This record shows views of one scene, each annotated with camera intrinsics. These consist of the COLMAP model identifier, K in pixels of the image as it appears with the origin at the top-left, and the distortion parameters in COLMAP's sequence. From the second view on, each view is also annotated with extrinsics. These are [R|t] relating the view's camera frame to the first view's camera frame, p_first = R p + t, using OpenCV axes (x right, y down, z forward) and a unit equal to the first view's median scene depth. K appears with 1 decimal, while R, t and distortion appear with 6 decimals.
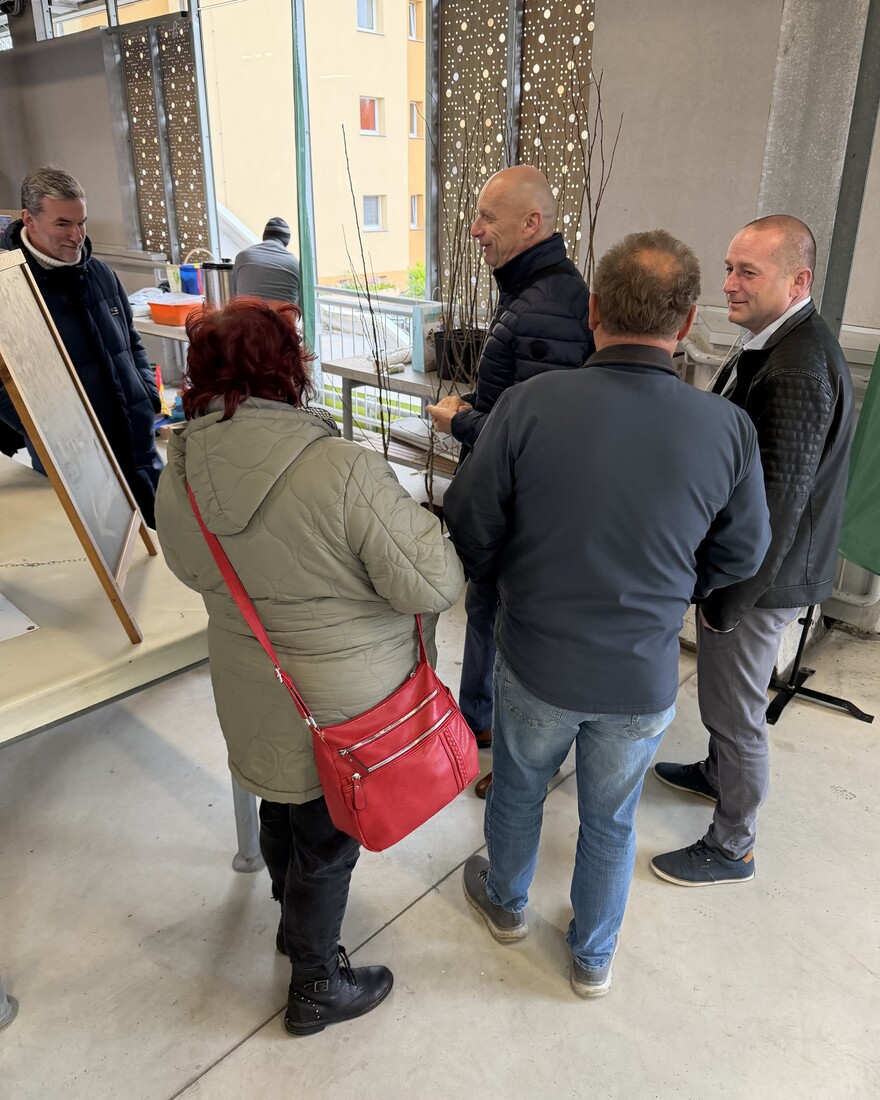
lens RADIAL K [[915.5, 0, 424.3], [0, 915.5, 551.6], [0, 0, 1]] dist [0.074981, -0.129238]
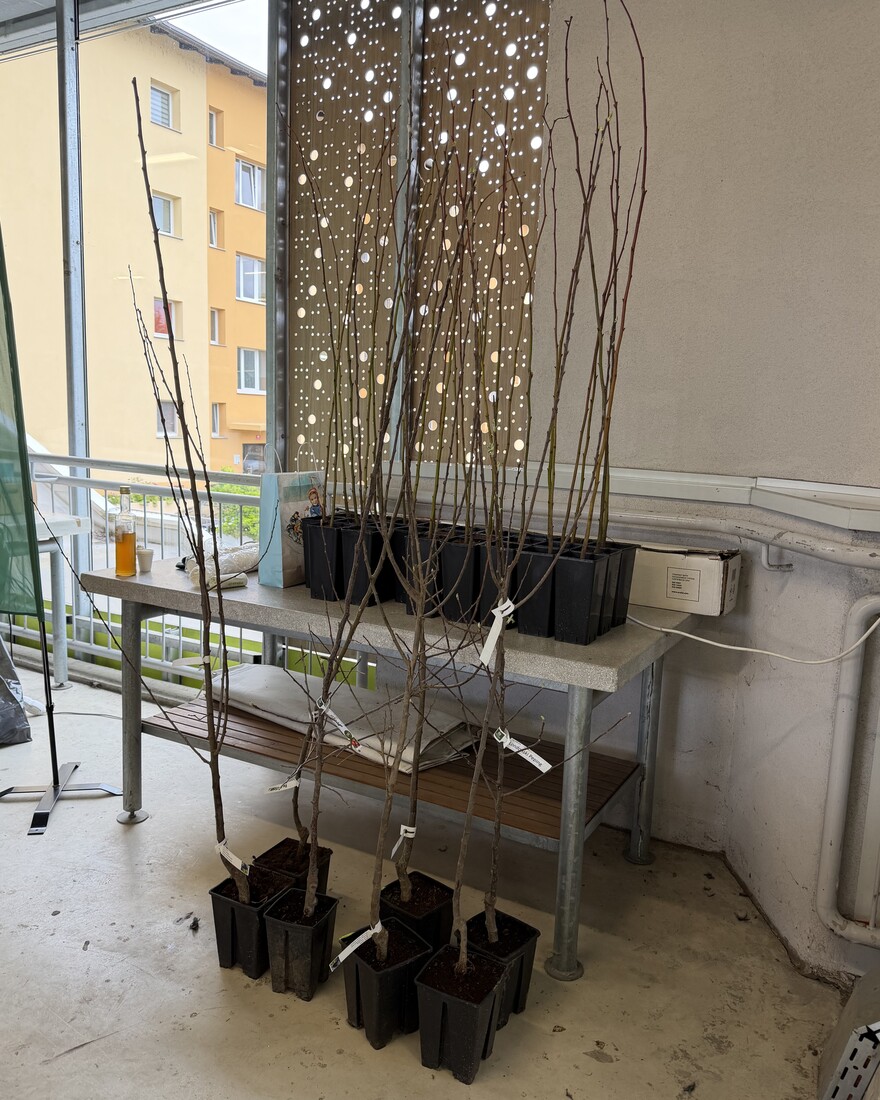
lens RADIAL K [[915.5, 0, 424.3], [0, 915.5, 551.6], [0, 0, 1]] dist [0.074981, -0.129238]
pose [[0.973664, -0.001388, 0.227985, -0.043416], [0.055354, 0.971499, -0.230490, -0.083171], [-0.221167, 0.237040, 0.945990, 0.448342]]
